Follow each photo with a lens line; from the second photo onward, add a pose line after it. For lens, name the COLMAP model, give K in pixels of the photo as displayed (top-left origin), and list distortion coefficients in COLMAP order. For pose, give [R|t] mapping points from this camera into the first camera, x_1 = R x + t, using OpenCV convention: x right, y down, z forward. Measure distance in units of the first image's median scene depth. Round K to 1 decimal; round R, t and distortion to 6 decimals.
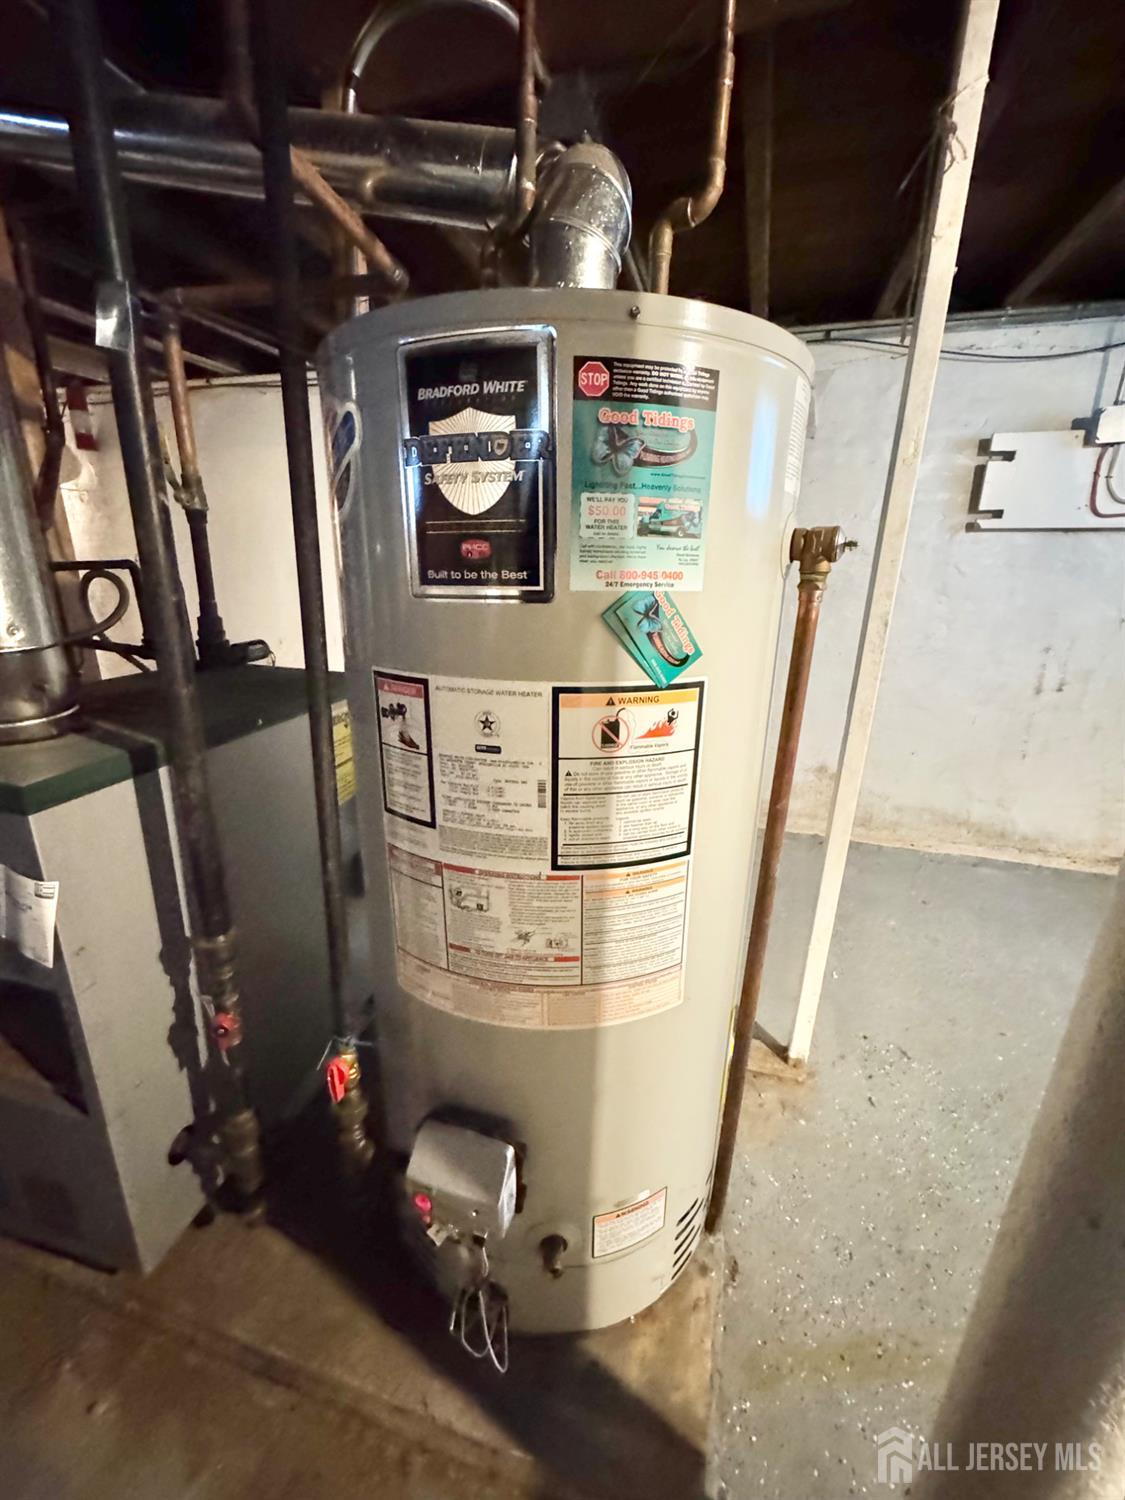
lens RADIAL K [[598.4, 0, 563.4], [0, 598.4, 745.7], [0, 0, 1]] dist [-0.003310, 0.000428]
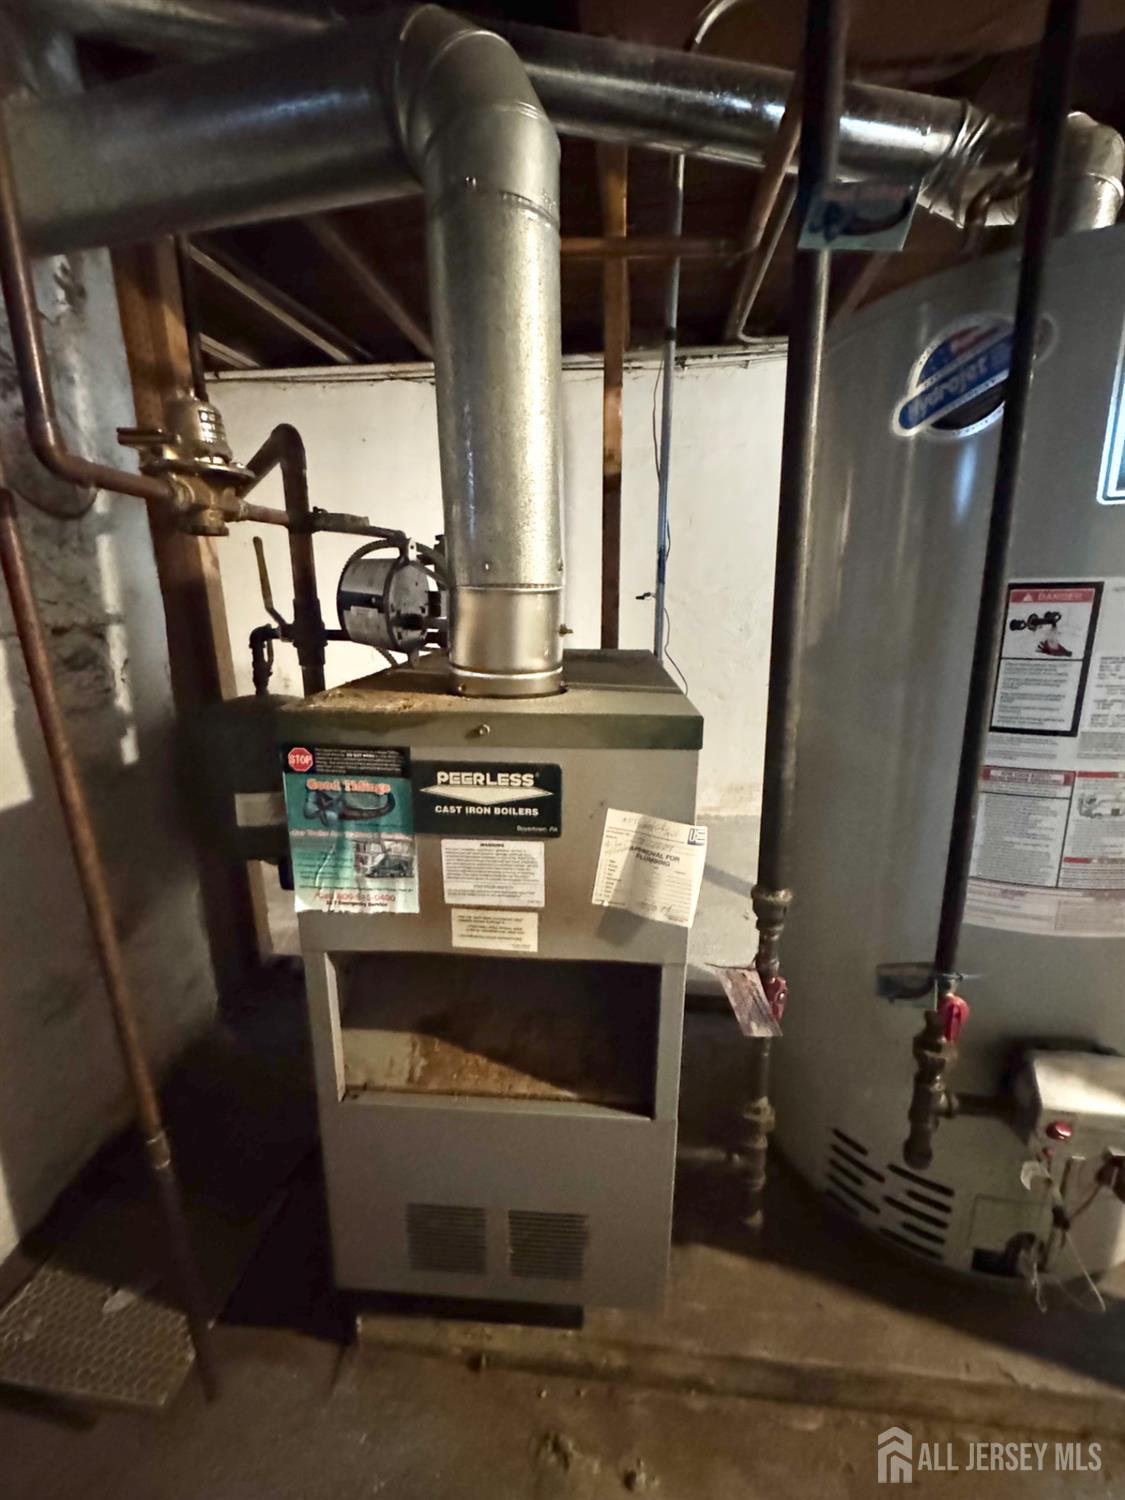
lens RADIAL K [[598.4, 0, 563.8], [0, 598.4, 751.8], [0, 0, 1]] dist [-0.003310, 0.000428]
pose [[0.984008, -0.066252, 0.165344, -1.228227], [0.076306, 0.995555, -0.055204, 0.153310], [-0.160952, 0.066938, 0.984690, 0.146783]]
